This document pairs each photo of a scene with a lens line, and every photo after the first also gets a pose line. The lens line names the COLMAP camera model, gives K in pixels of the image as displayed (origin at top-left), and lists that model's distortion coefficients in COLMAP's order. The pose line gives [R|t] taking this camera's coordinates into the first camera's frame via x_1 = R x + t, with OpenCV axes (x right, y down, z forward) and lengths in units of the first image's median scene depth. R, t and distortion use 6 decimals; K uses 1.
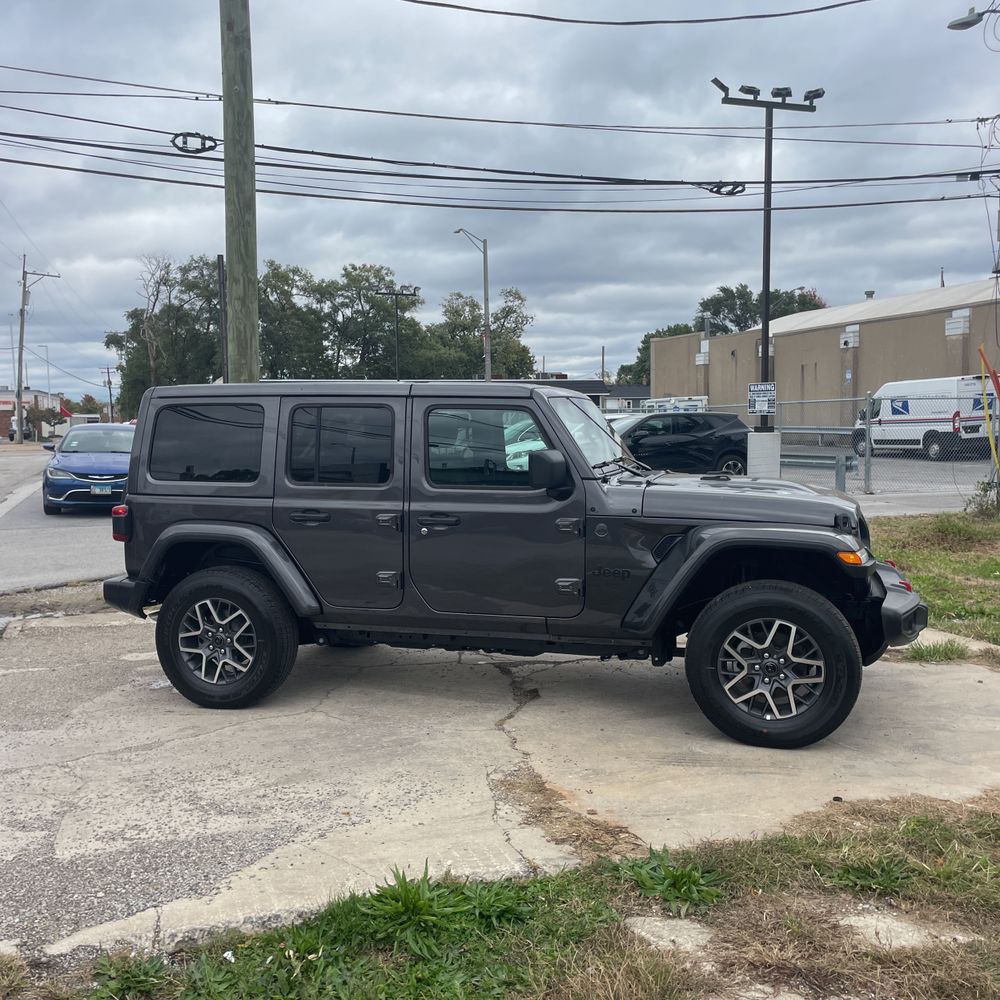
lens RADIAL K [[1003.3, 0, 496.8], [0, 1003.3, 497.8], [0, 0, 1]] dist [0.105288, -0.159110]
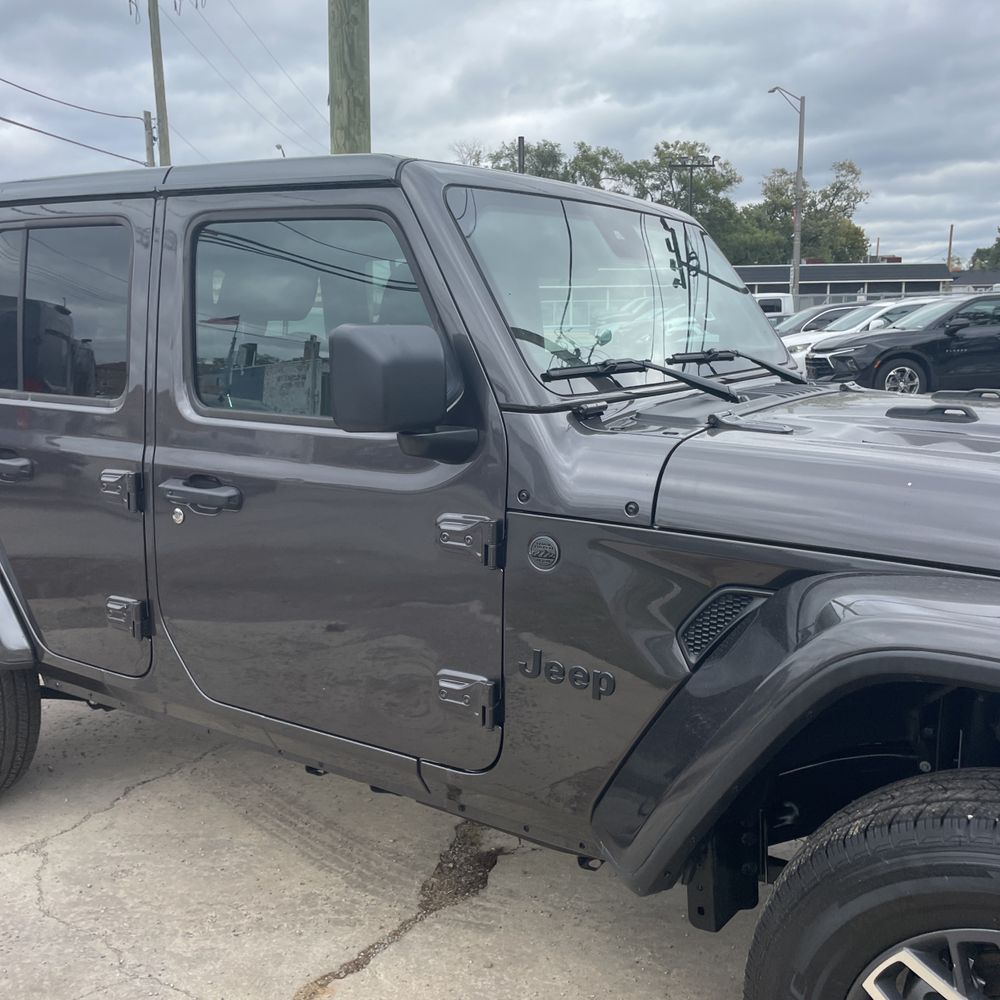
lens RADIAL K [[1003.3, 0, 496.8], [0, 1003.3, 497.8], [0, 0, 1]] dist [0.105288, -0.159110]
pose [[0.952757, 0.059985, -0.297751, 0.080601], [-0.028640, 0.993679, 0.108543, -0.010861], [0.302380, -0.094887, 0.948453, 0.275123]]
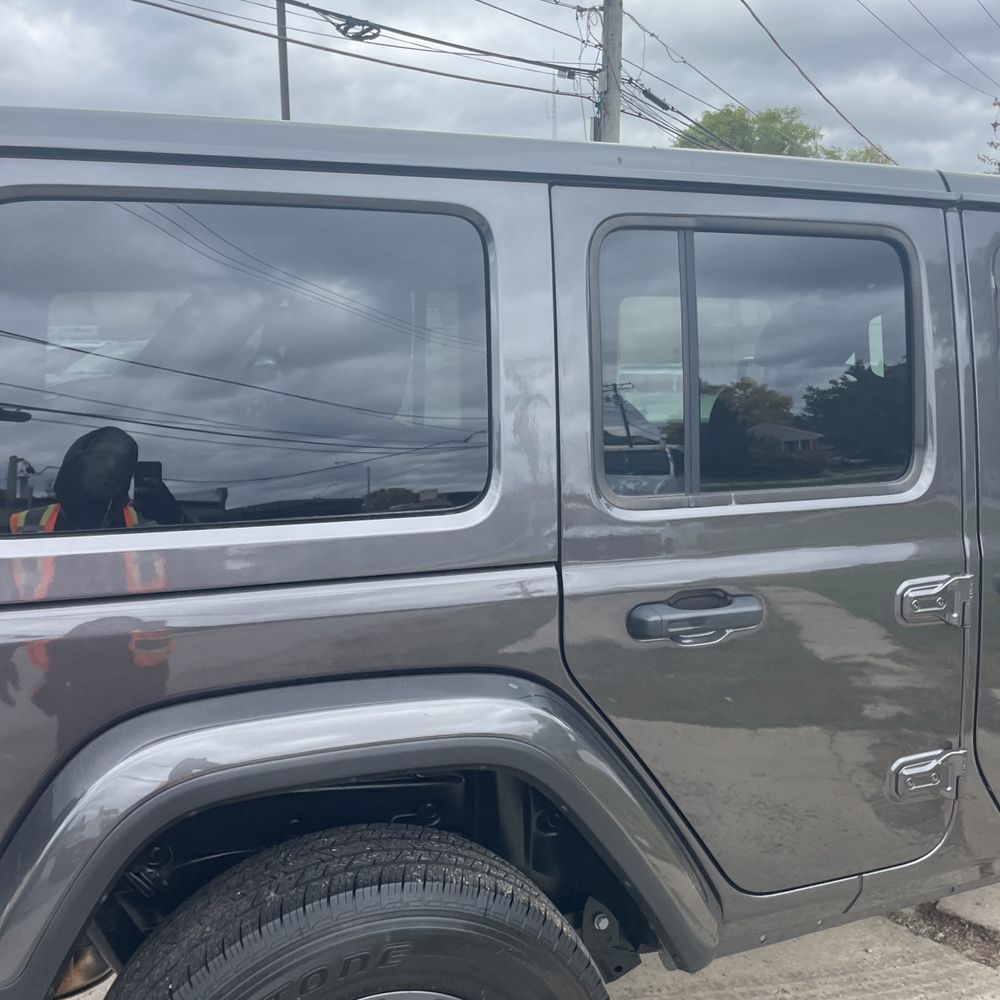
lens RADIAL K [[1011.4, 0, 491.0], [0, 1011.4, 495.8], [0, 0, 1]] dist [0.104938, -0.196491]
pose [[0.806575, -0.084627, 0.585043, -0.178653], [0.050123, 0.995926, 0.074958, -0.017755], [-0.589003, -0.031135, 0.807531, 0.360645]]
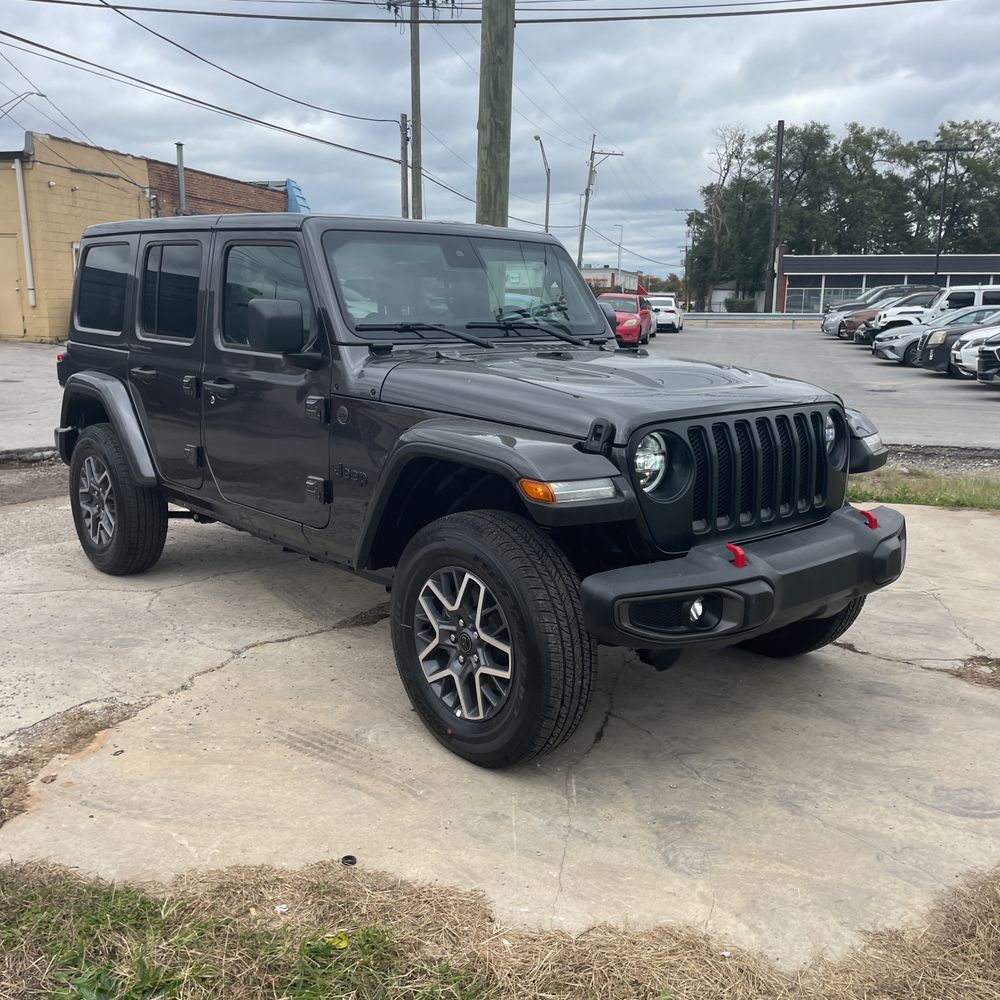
lens RADIAL K [[1003.3, 0, 496.8], [0, 1003.3, 497.8], [0, 0, 1]] dist [0.105288, -0.159110]
pose [[0.846103, 0.126214, -0.517861, 0.243185], [-0.065771, 0.988858, 0.133547, -0.005573], [0.528946, -0.078935, 0.844977, 0.183173]]
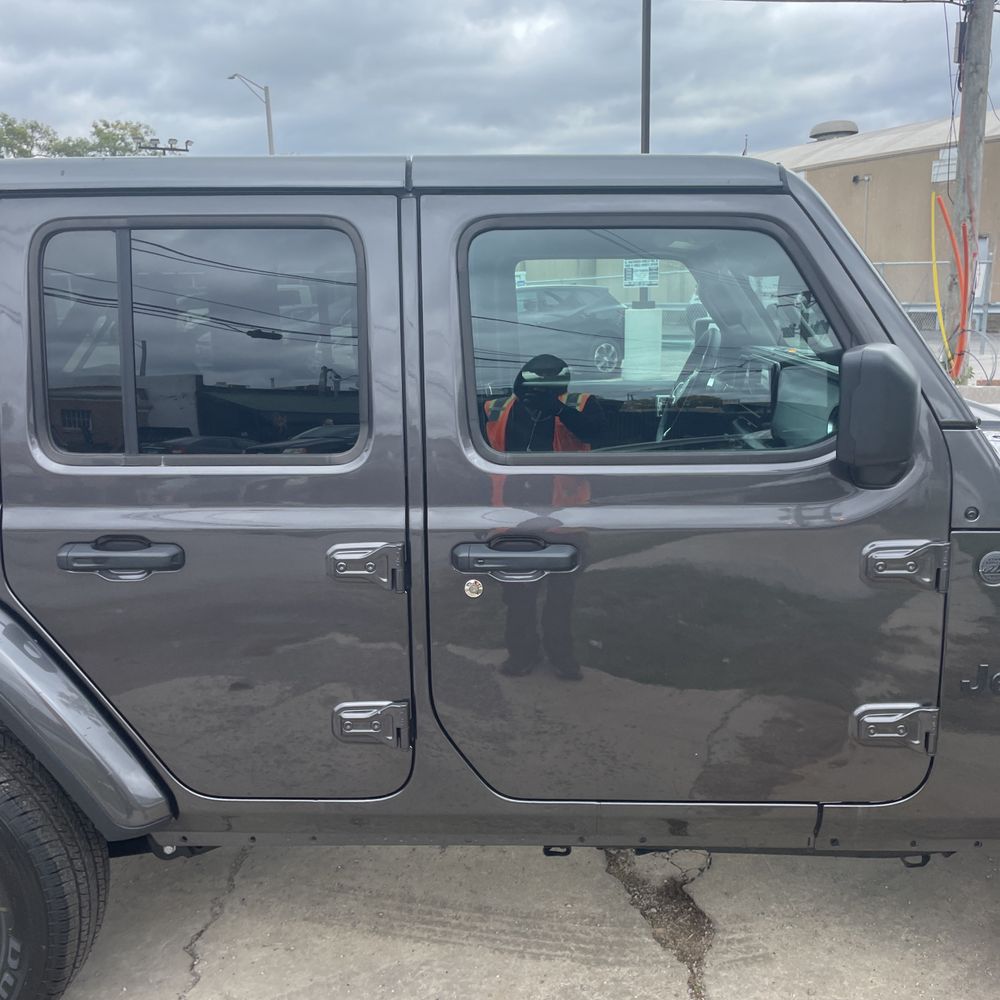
lens RADIAL K [[1002.8, 0, 501.1], [0, 1002.8, 513.3], [0, 0, 1]] dist [0.096337, -0.113474]
pose [[0.977487, -0.056608, 0.203261, -0.057724], [0.029687, 0.990654, 0.133129, -0.017008], [-0.208897, -0.124098, 0.970032, 0.287380]]
